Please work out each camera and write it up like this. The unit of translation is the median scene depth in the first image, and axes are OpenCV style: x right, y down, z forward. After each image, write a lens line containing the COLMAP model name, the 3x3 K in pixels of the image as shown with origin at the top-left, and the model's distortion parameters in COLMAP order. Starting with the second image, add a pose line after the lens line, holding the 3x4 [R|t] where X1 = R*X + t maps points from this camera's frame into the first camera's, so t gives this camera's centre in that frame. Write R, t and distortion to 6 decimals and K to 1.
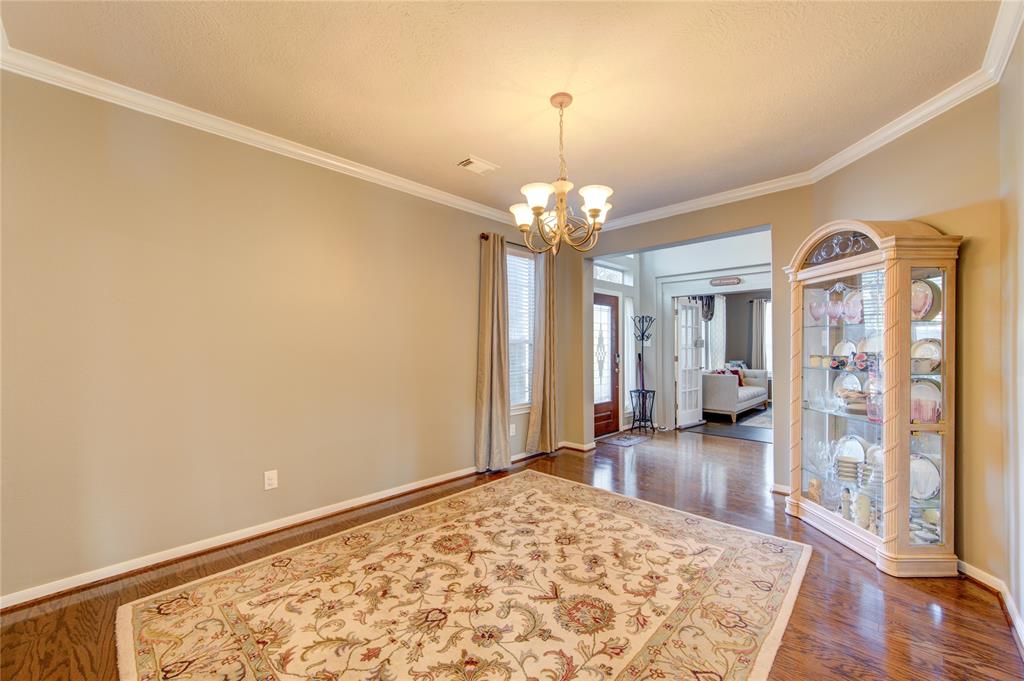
lens RADIAL K [[402.4, 0, 518.0], [0, 402.4, 343.7], [0, 0, 1]] dist [-0.001732, -0.000336]
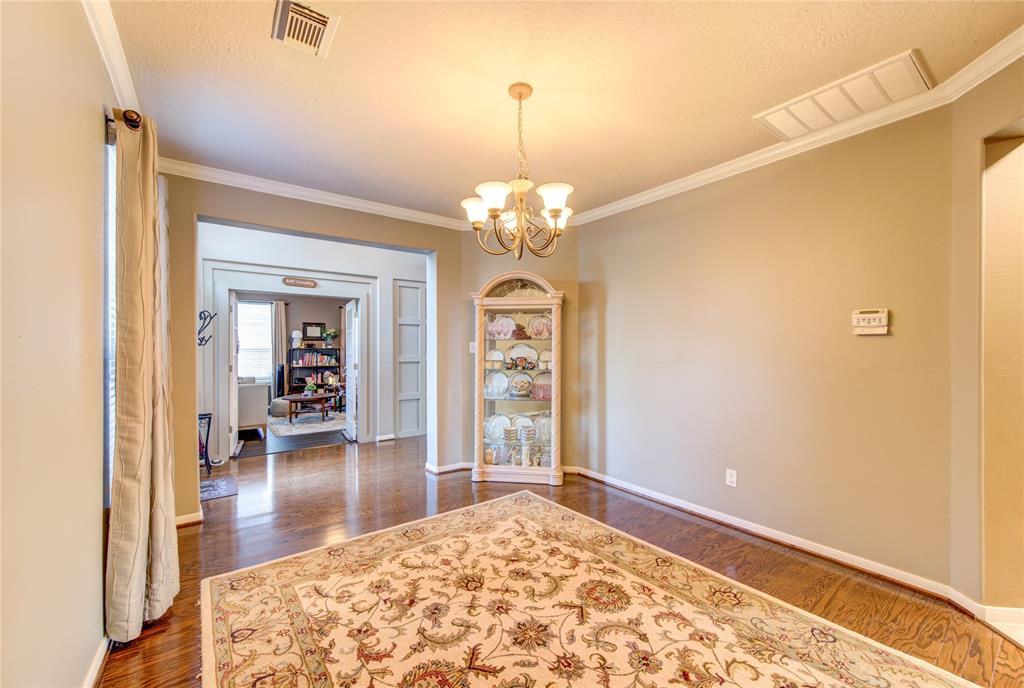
lens RADIAL K [[408.8, 0, 518.7], [0, 408.8, 347.7], [0, 0, 1]] dist [-0.001245, -0.000247]
pose [[0.164467, -0.000515, 0.986382, -0.715196], [-0.006106, 0.999980, 0.001541, -0.019630], [-0.986364, -0.006276, 0.164461, 0.744882]]
